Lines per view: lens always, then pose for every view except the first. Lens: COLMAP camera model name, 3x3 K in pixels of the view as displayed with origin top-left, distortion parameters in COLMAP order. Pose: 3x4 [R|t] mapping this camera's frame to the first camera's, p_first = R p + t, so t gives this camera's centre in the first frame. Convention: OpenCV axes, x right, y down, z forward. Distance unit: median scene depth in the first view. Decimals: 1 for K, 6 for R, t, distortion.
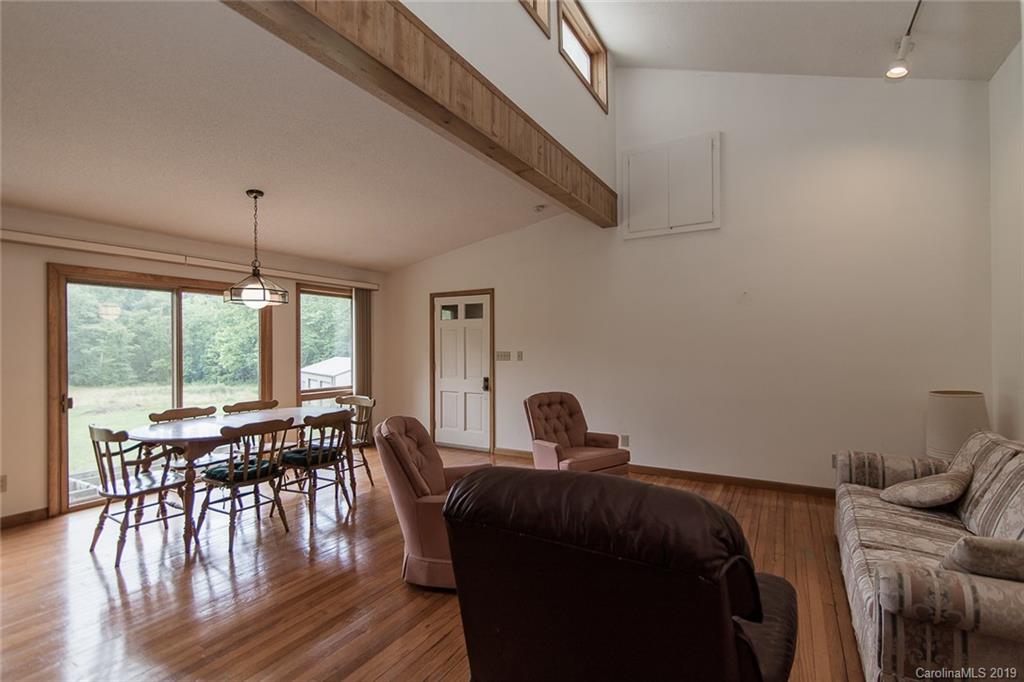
lens RADIAL K [[461.5, 0, 518.7], [0, 461.5, 347.4], [0, 0, 1]] dist [-0.000517, -0.000332]
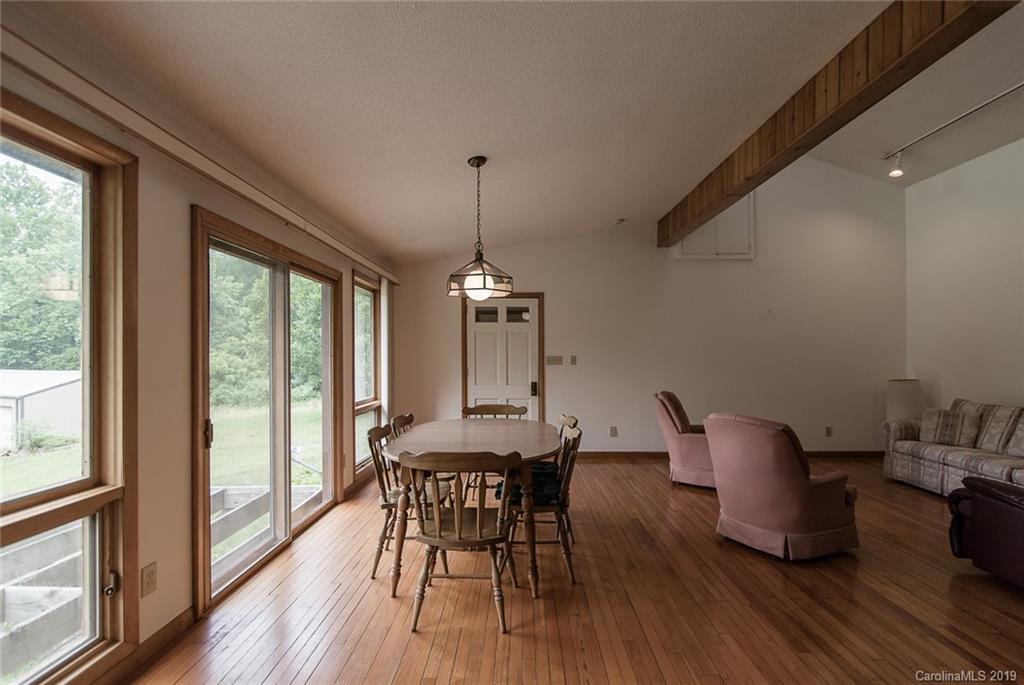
lens RADIAL K [[462.5, 0, 514.4], [0, 462.5, 358.6], [0, 0, 1]] dist [-0.000848, -0.000047]
pose [[0.870218, 0.000104, 0.492668, -0.699696], [-0.001153, 0.999998, 0.001825, 0.014917], [-0.492666, -0.002156, 0.870216, 0.185858]]
